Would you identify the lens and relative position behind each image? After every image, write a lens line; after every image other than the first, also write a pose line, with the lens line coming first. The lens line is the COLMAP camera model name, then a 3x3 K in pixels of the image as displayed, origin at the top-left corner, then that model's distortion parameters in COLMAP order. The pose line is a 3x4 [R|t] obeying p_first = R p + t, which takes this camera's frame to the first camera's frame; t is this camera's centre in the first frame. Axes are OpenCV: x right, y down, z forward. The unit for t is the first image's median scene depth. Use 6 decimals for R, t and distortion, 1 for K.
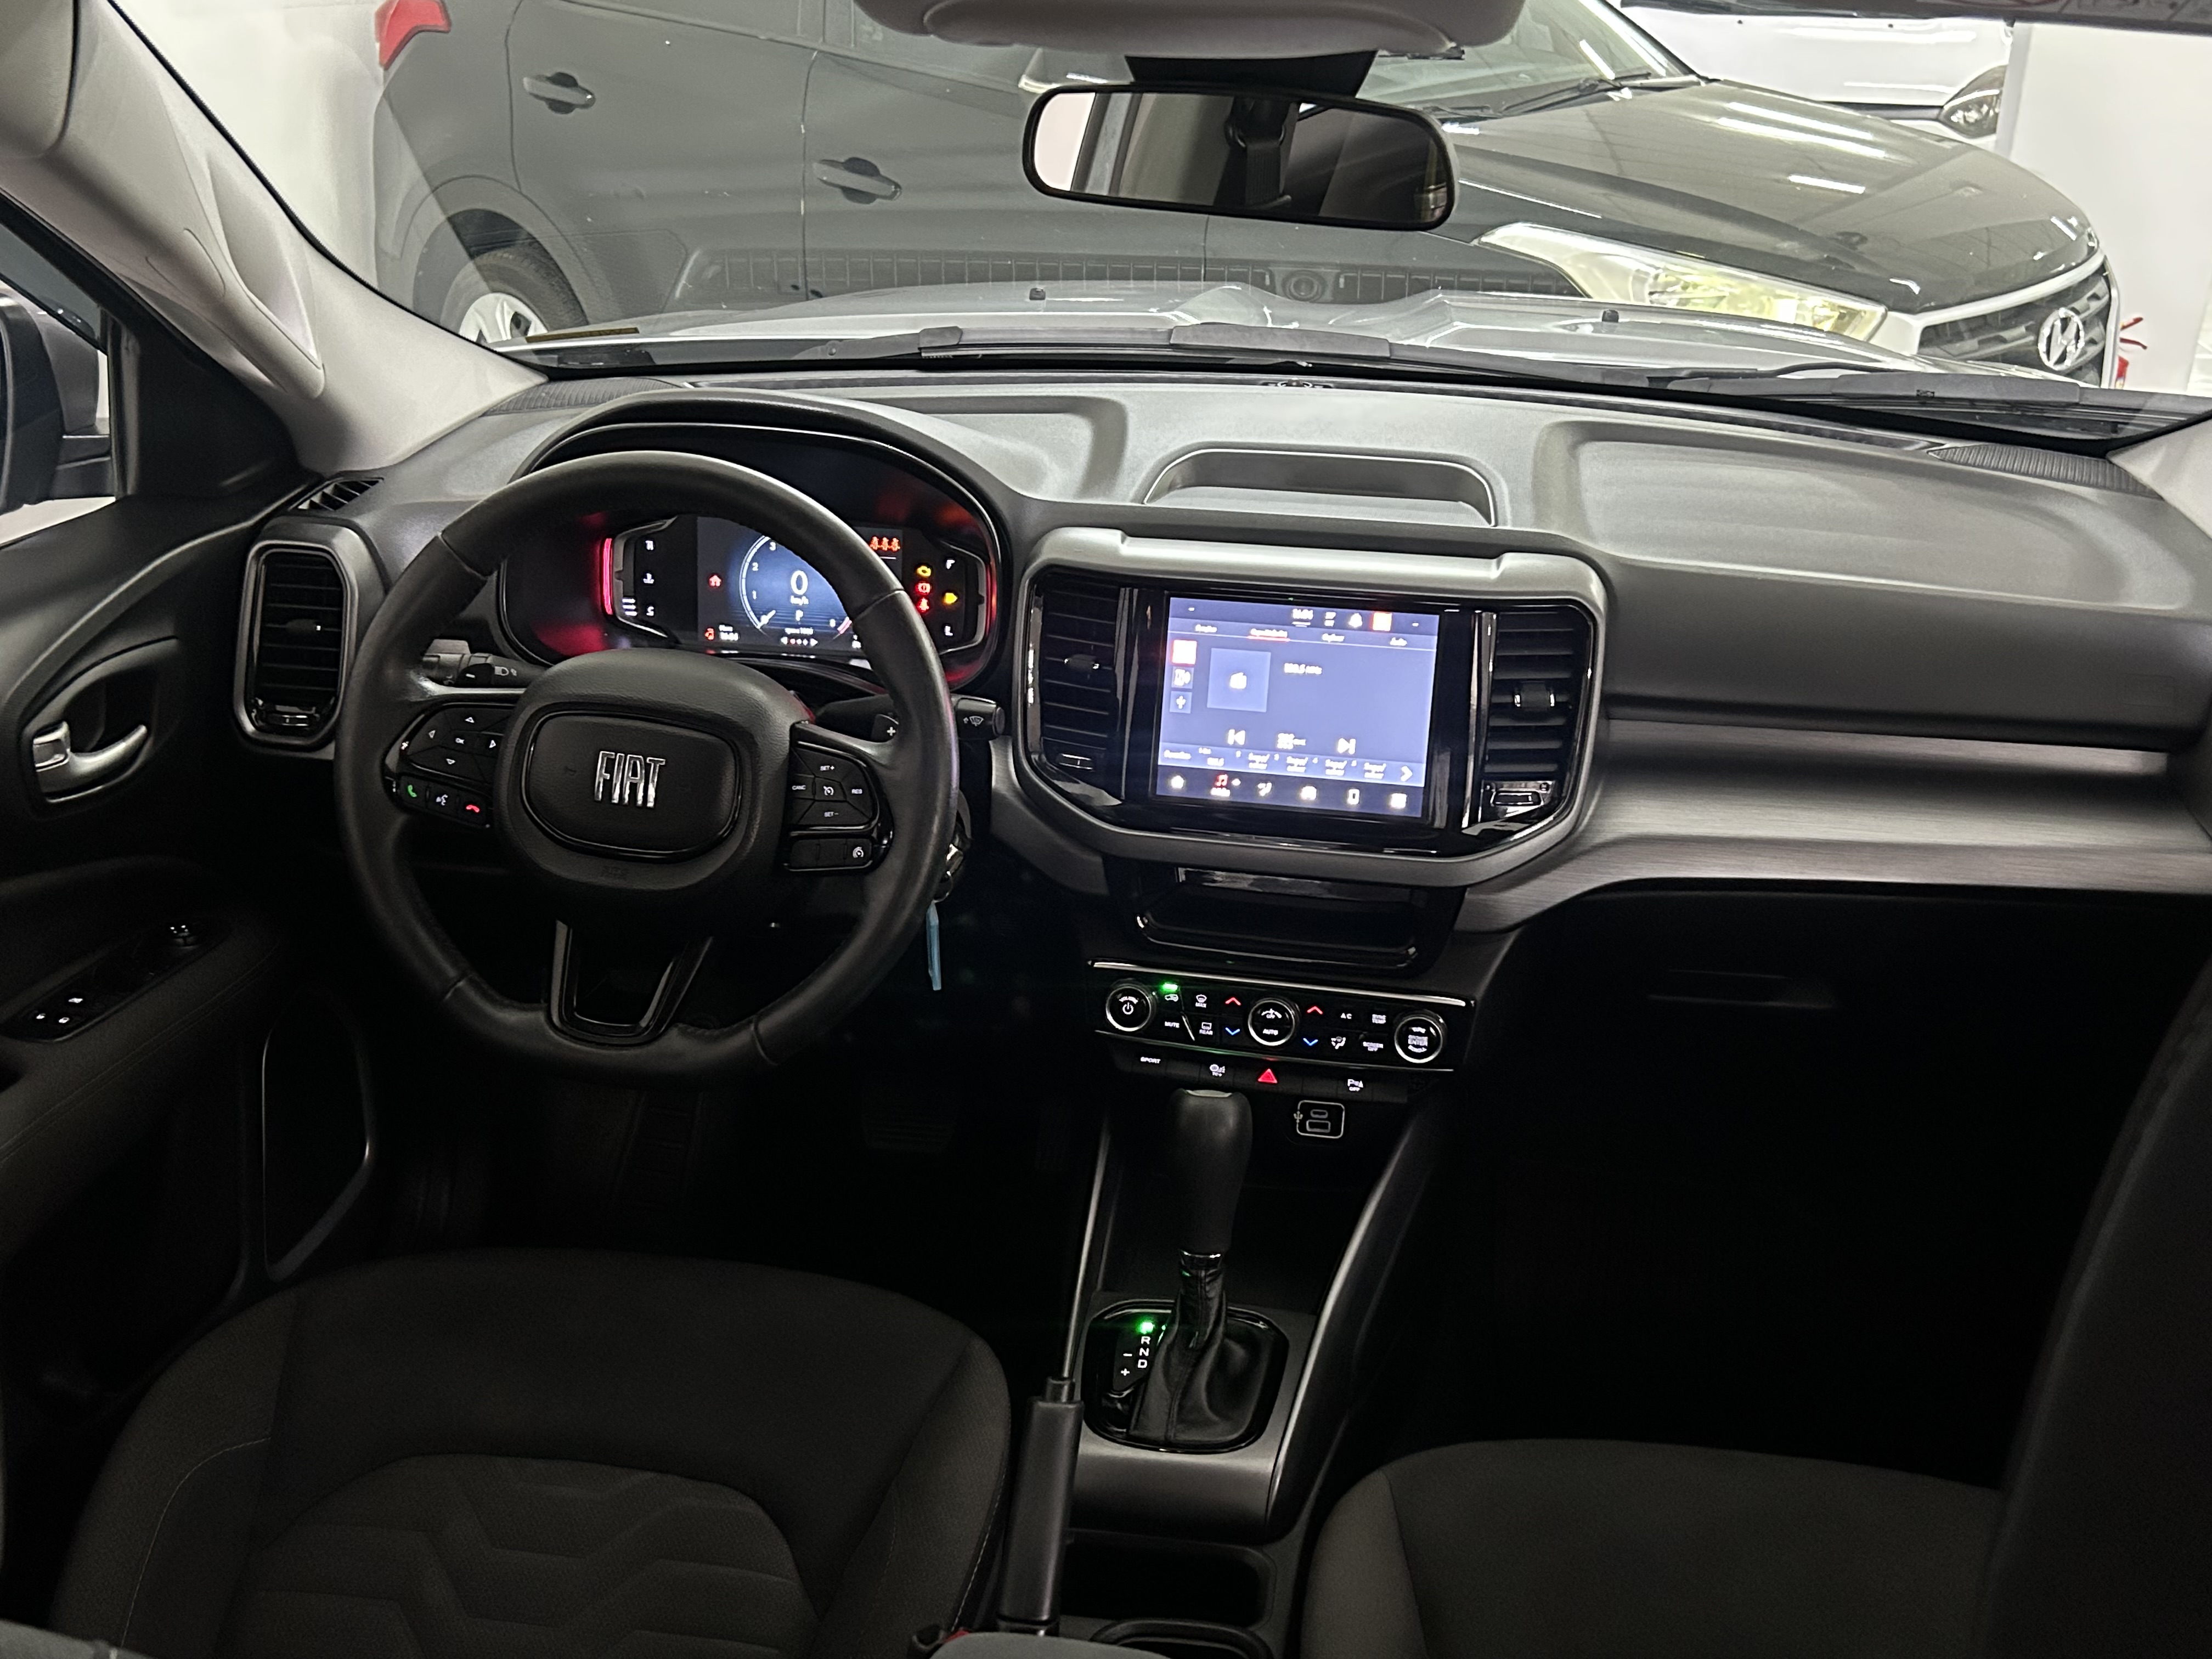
lens RADIAL K [[2194.2, 0, 1131.7], [0, 2194.2, 824.7], [0, 0, 1]] dist [0.082897, 0.000000]
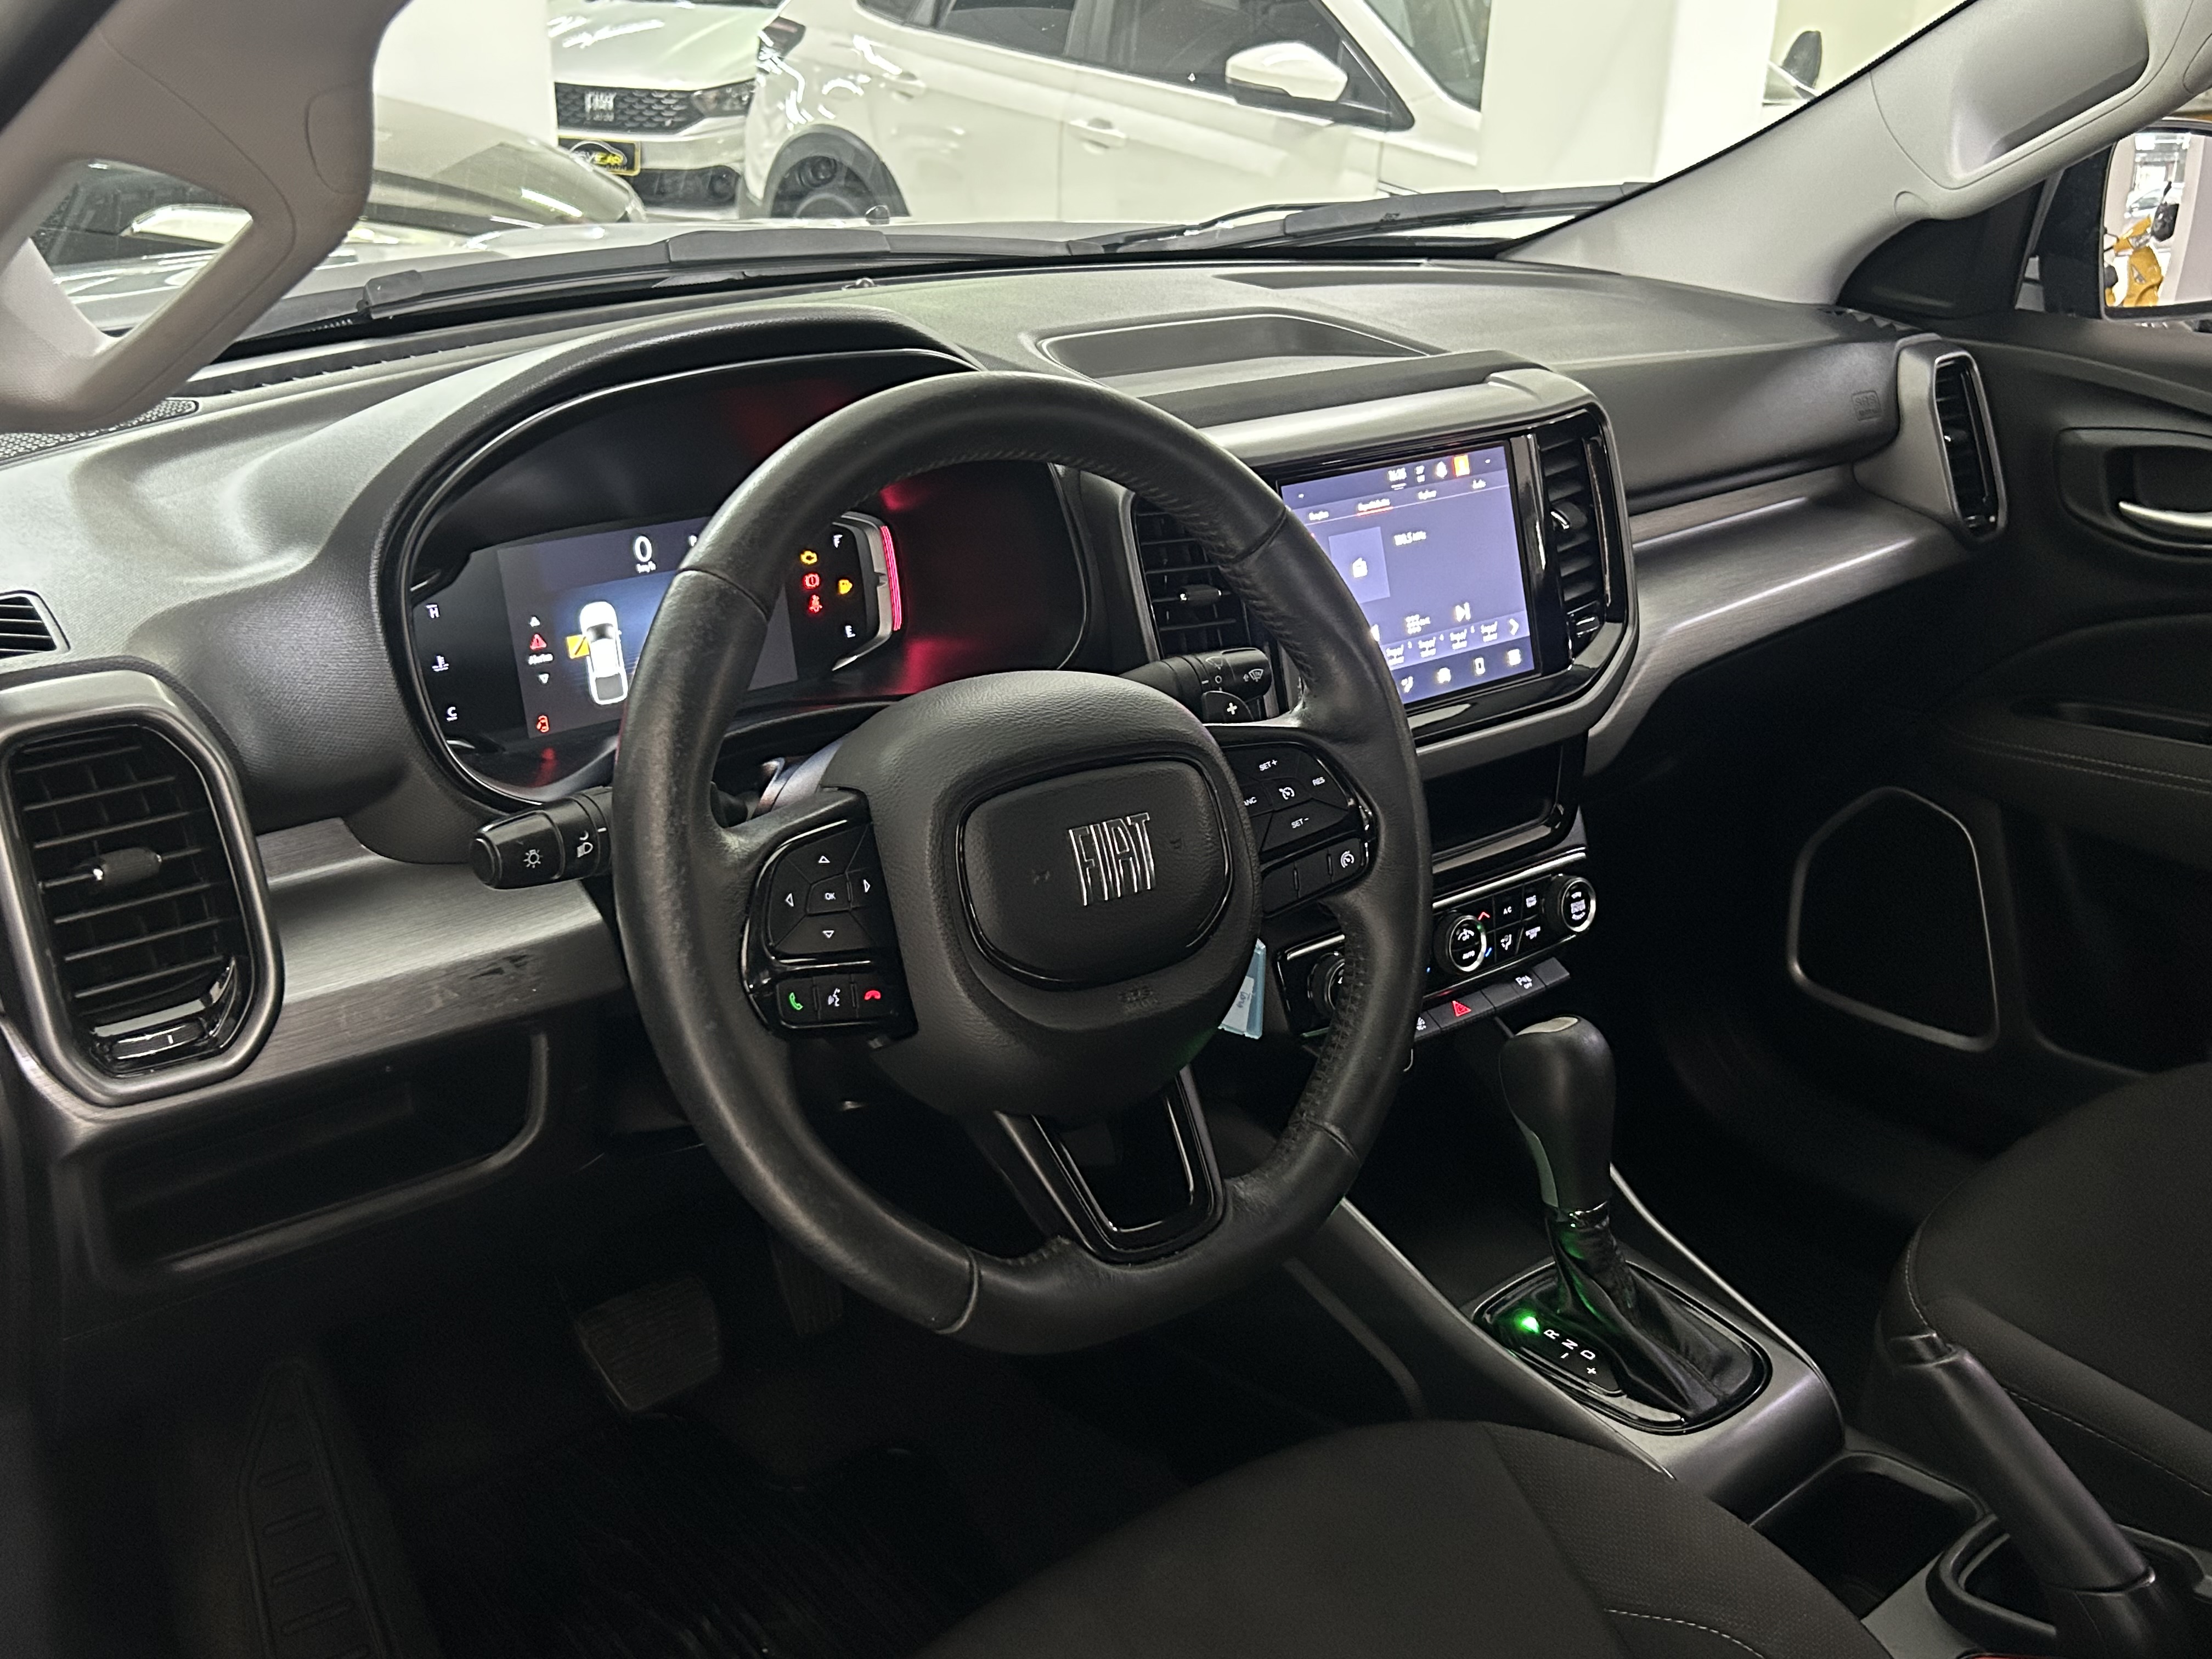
lens RADIAL K [[2125.3, 0, 1101.9], [0, 2125.3, 826.3], [0, 0, 1]] dist [0.116349, 0.000000]
pose [[0.657411, -0.287913, 0.696360, -0.607455], [0.293612, 0.948962, 0.115163, -0.093849], [-0.693976, 0.128750, 0.708393, 0.497598]]
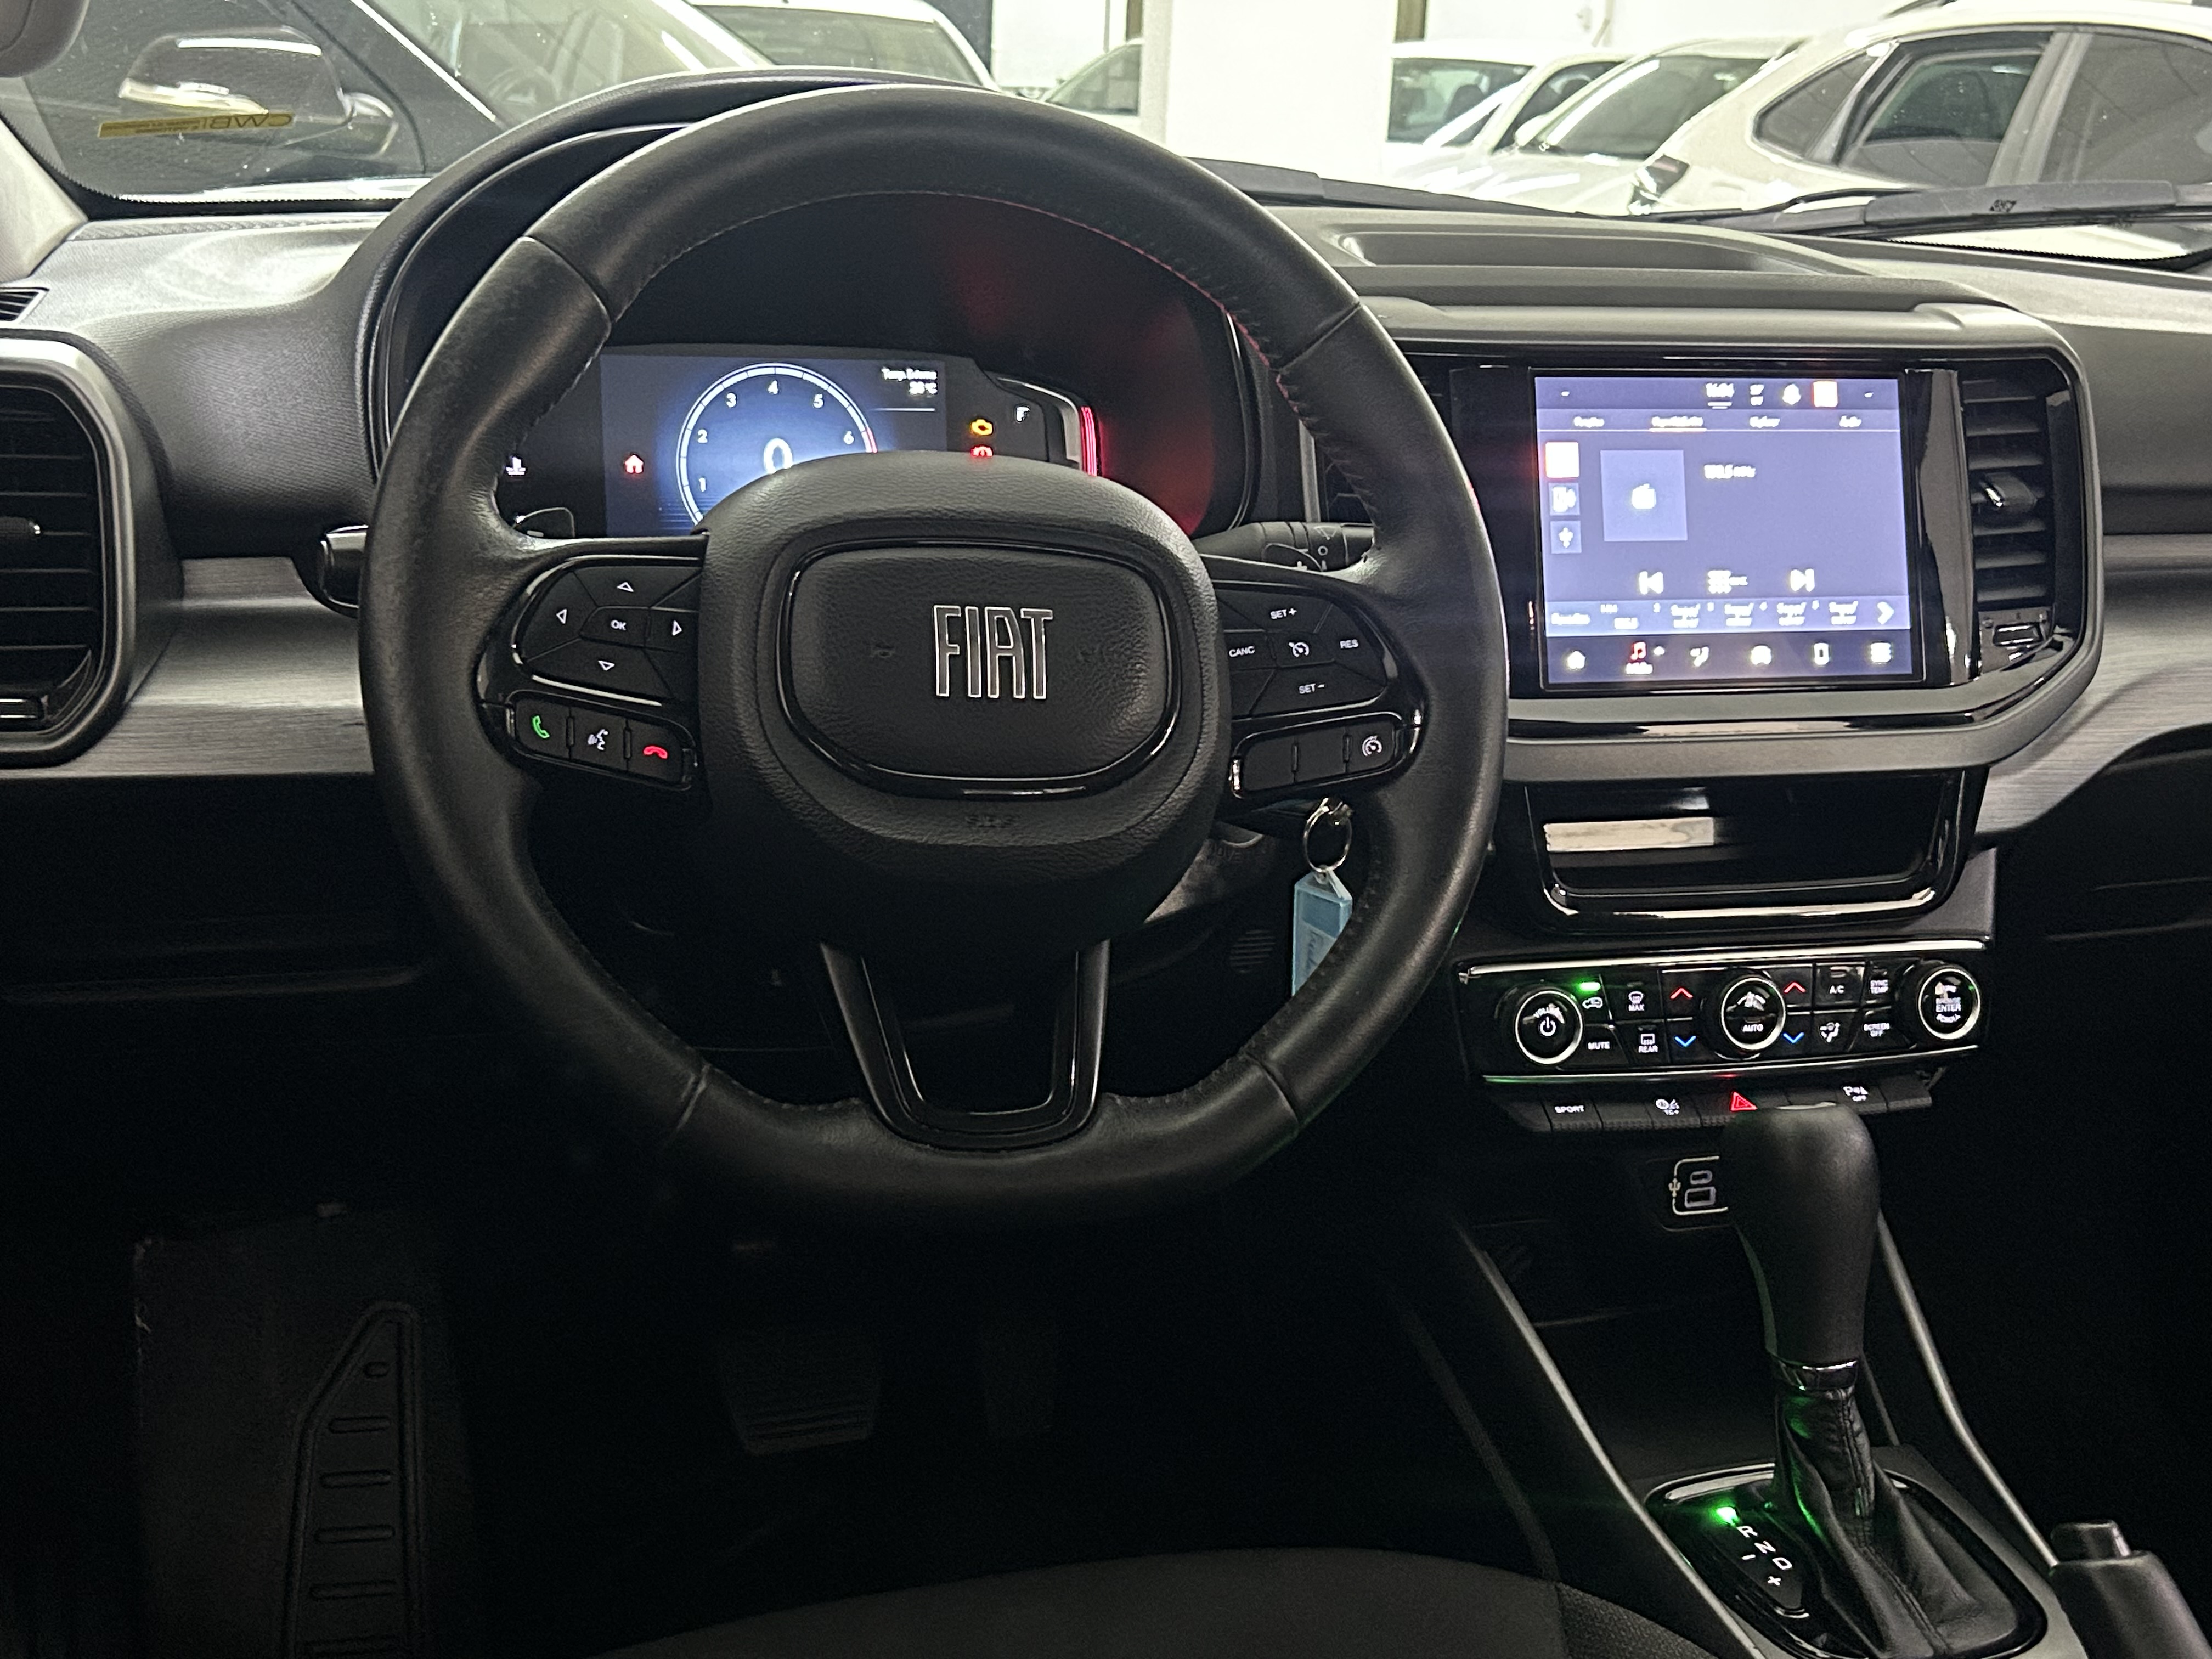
lens RADIAL K [[2589.6, 0, 1128.6], [0, 2589.6, 823.6], [0, 0, 1]] dist [0.088512, 0.000000]
pose [[0.891393, -0.100683, 0.441907, -0.438519], [0.156978, 0.983249, -0.092626, 0.077698], [-0.425179, 0.151936, 0.892266, 0.381396]]
